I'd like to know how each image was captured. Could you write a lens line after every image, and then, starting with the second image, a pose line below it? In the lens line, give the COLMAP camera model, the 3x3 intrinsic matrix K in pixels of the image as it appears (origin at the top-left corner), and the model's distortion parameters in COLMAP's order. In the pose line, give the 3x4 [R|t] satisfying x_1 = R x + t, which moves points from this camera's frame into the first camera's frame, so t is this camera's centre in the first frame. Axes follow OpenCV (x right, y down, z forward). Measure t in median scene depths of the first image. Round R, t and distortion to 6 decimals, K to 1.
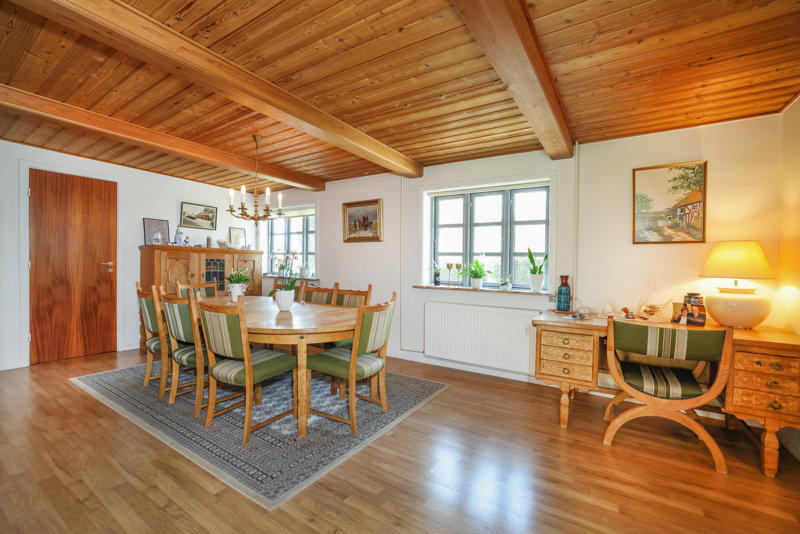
lens RADIAL K [[341.9, 0, 403.3], [0, 341.9, 267.8], [0, 0, 1]] dist [-0.043876, 0.016063]
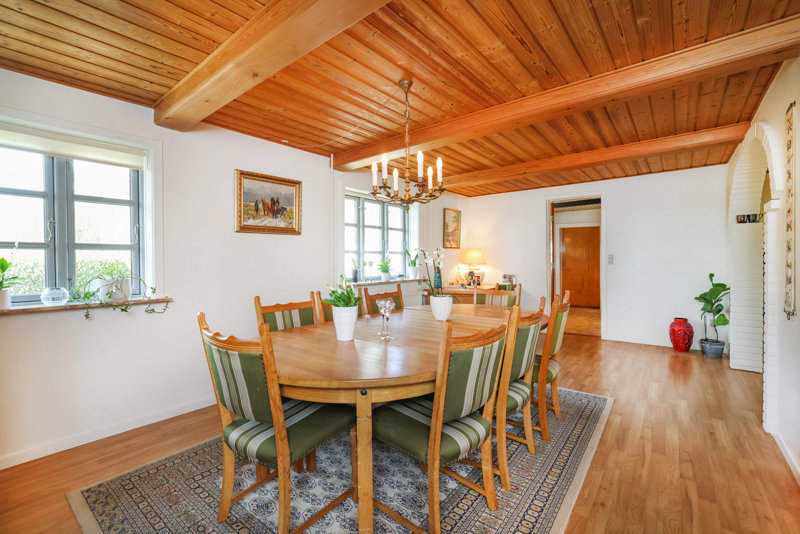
lens RADIAL K [[342.1, 0, 397.8], [0, 342.1, 262.6], [0, 0, 1]] dist [0.000096, 0.000155]
pose [[0.113394, -0.029103, 0.993124, -0.958994], [0.020780, 0.999422, 0.026915, -0.035341], [-0.993333, 0.017586, 0.113933, 0.791497]]
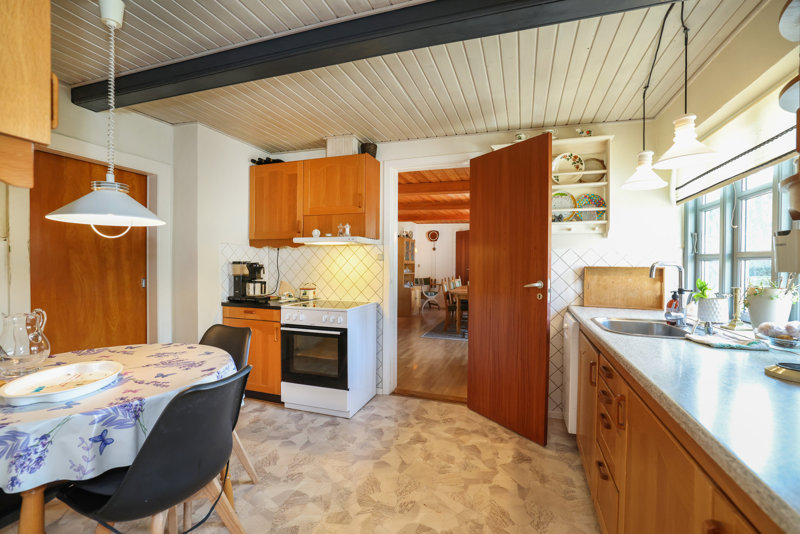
lens RADIAL K [[341.9, 0, 403.3], [0, 341.9, 267.8], [0, 0, 1]] dist [-0.043876, 0.016063]
pose [[0.237955, -0.007258, -0.971249, 1.260474], [-0.012193, 0.999871, -0.010460, 0.014020], [0.971200, 0.014331, 0.237836, -0.019094]]
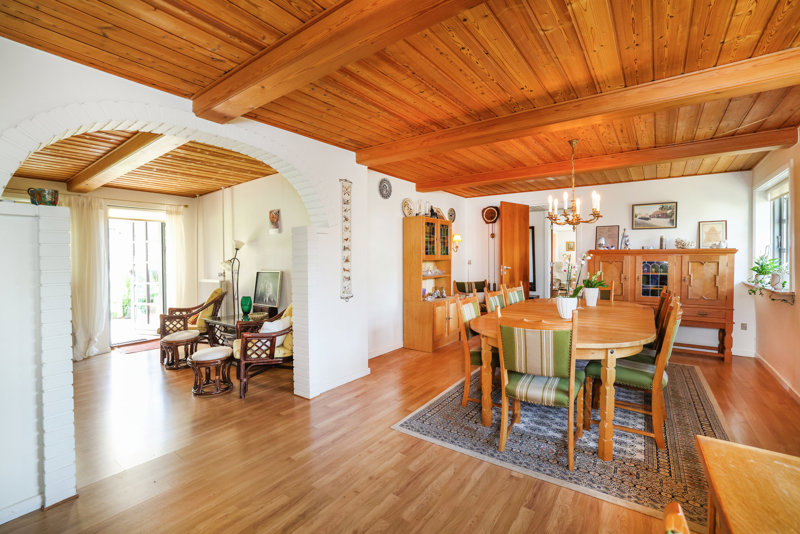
lens RADIAL K [[344.2, 0, 407.6], [0, 344.2, 264.6], [0, 0, 1]] dist [-0.042690, 0.016932]
pose [[-0.043120, 0.000849, -0.999070, 0.495304], [-0.003728, 0.999993, 0.001010, -0.019025], [0.999063, 0.003768, -0.043117, 0.466828]]
